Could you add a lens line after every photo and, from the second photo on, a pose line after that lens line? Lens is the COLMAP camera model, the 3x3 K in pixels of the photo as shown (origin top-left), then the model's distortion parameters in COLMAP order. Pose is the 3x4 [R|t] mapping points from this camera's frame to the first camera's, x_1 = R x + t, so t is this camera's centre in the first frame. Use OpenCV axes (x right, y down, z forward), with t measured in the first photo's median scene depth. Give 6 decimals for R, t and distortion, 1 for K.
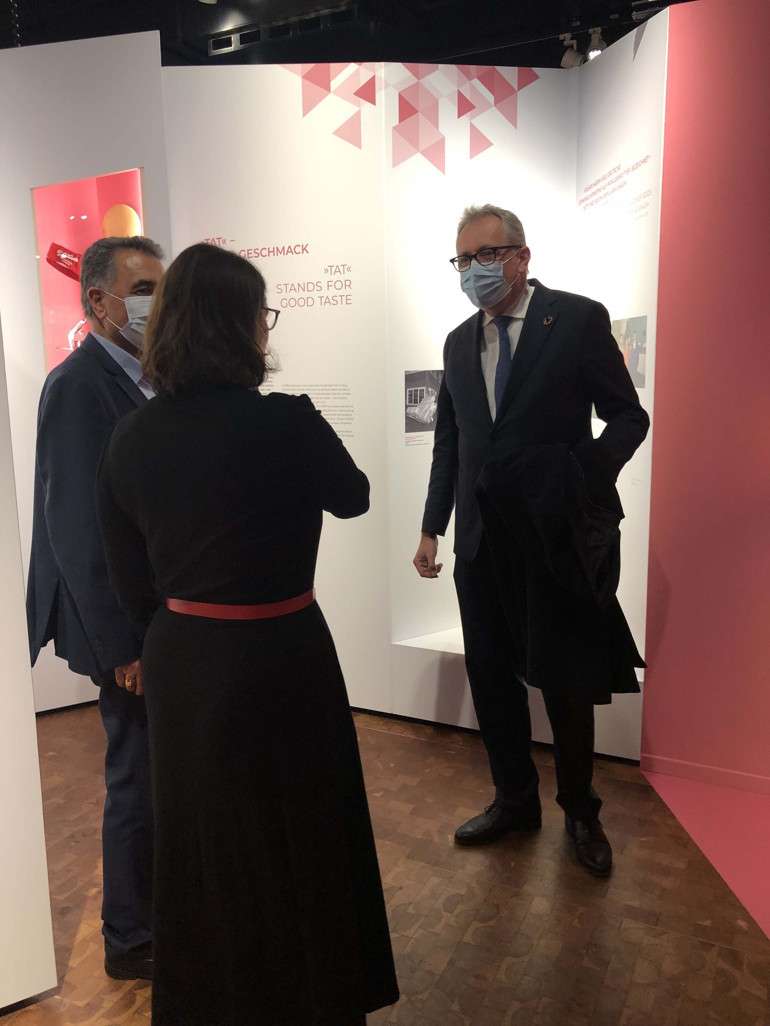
lens RADIAL K [[901.8, 0, 385.0], [0, 901.8, 513.0], [0, 0, 1]] dist [0.063232, -0.002996]
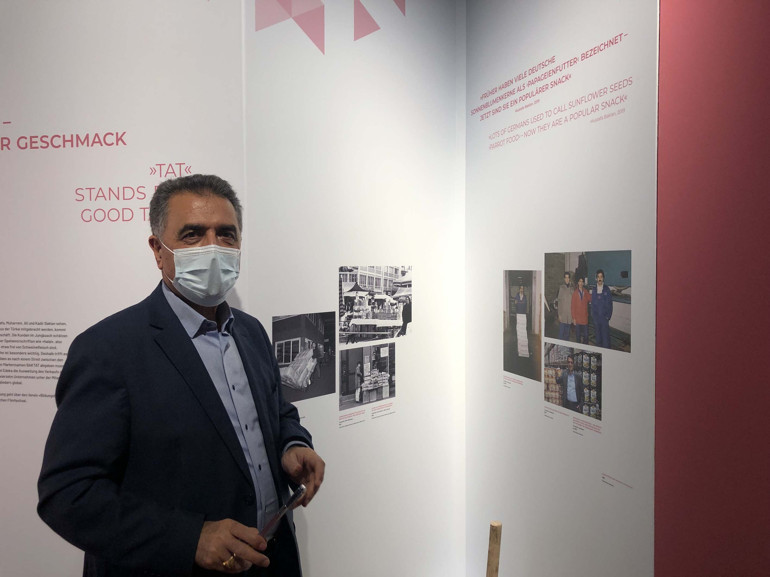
lens RADIAL K [[676.8, 0, 385.0], [0, 676.8, 288.5], [0, 0, 1]] dist [0.063232, -0.002996]
pose [[0.970897, 0.004724, 0.239451, -0.018431], [0.025502, 0.992082, -0.122978, -0.111498], [-0.238136, 0.125506, 0.963088, 0.471101]]
